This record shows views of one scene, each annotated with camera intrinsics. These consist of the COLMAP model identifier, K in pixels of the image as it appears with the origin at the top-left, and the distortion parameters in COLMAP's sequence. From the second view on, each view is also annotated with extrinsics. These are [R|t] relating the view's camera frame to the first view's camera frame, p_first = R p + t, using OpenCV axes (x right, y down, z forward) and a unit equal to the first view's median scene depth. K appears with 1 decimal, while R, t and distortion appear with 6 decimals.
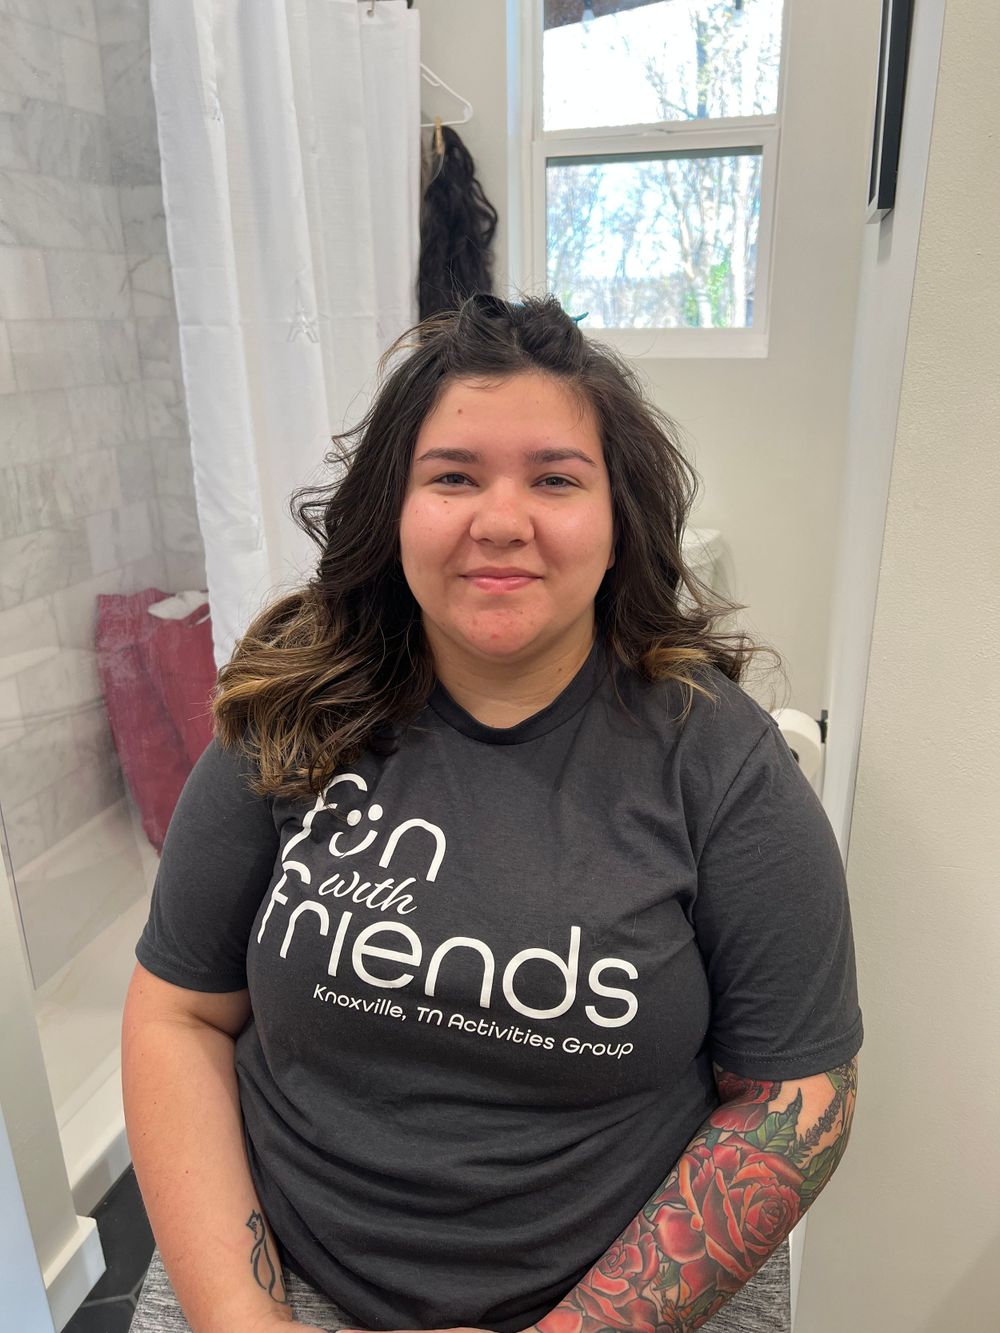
lens RADIAL K [[1013.3, 0, 496.6], [0, 1013.3, 658.1], [0, 0, 1]] dist [0.029271, -0.032878]
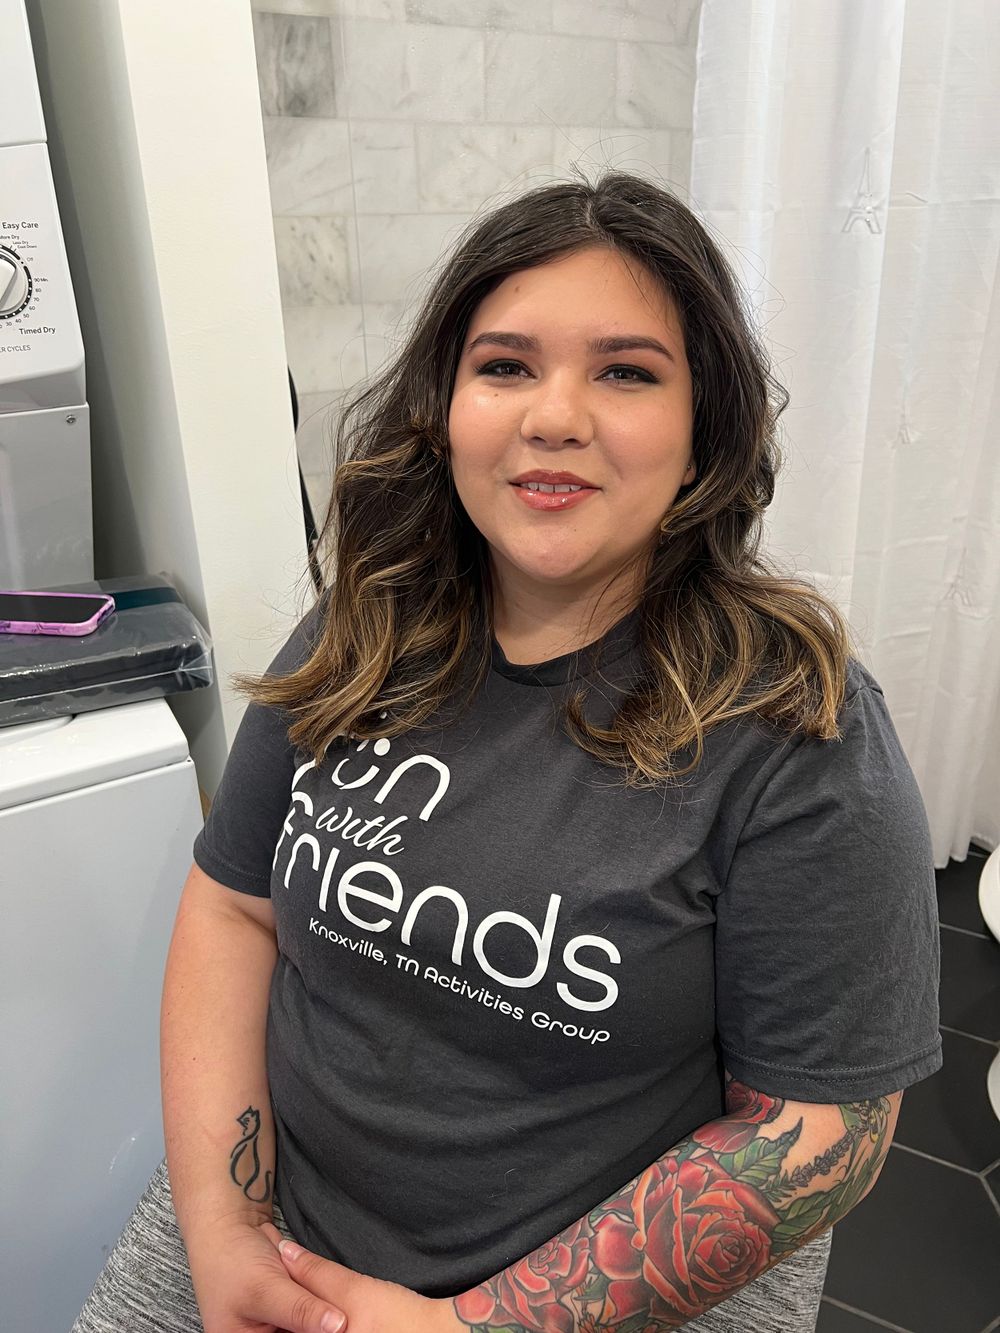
lens RADIAL K [[1013.3, 0, 495.2], [0, 1013.3, 659.3], [0, 0, 1]] dist [0.029271, -0.032878]
pose [[0.755878, 0.261836, -0.600076, 0.126707], [-0.207524, 0.965105, 0.159707, -0.051552], [0.620953, 0.003811, 0.783838, 0.177873]]
